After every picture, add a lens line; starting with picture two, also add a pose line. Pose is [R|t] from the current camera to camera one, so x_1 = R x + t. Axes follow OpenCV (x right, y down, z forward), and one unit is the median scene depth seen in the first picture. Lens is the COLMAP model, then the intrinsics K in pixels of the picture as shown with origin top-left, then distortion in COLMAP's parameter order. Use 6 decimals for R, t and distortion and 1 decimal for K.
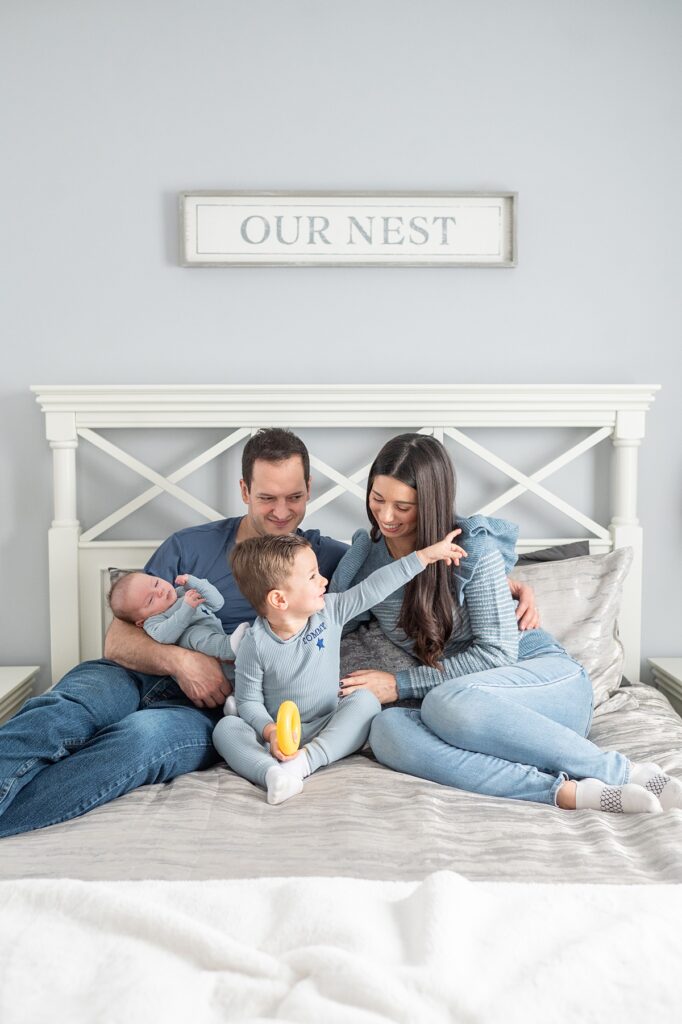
lens RADIAL K [[1048.9, 0, 341.0], [0, 1048.9, 512.0], [0, 0, 1]] dist [0.055859, 0.001542]
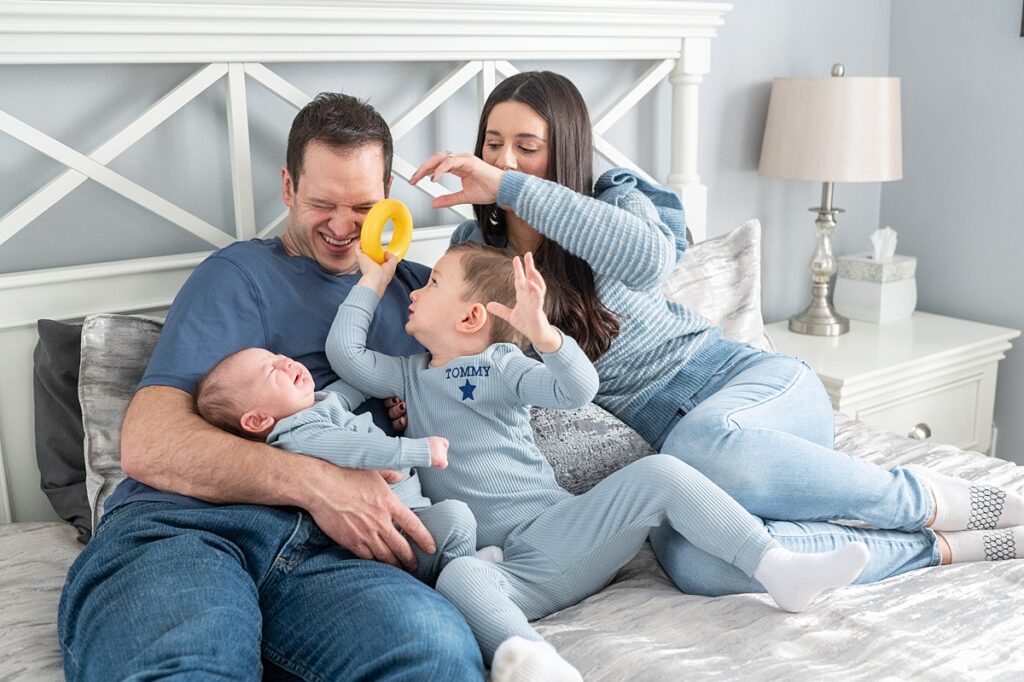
lens RADIAL K [[1048.9, 0, 512.0], [0, 1048.9, 341.0], [0, 0, 1]] dist [0.055859, 0.001542]
pose [[0.820218, -0.149360, 0.552208, -0.310507], [0.052141, 0.980815, 0.187841, -0.028679], [-0.569670, -0.125278, 0.812270, 0.406133]]
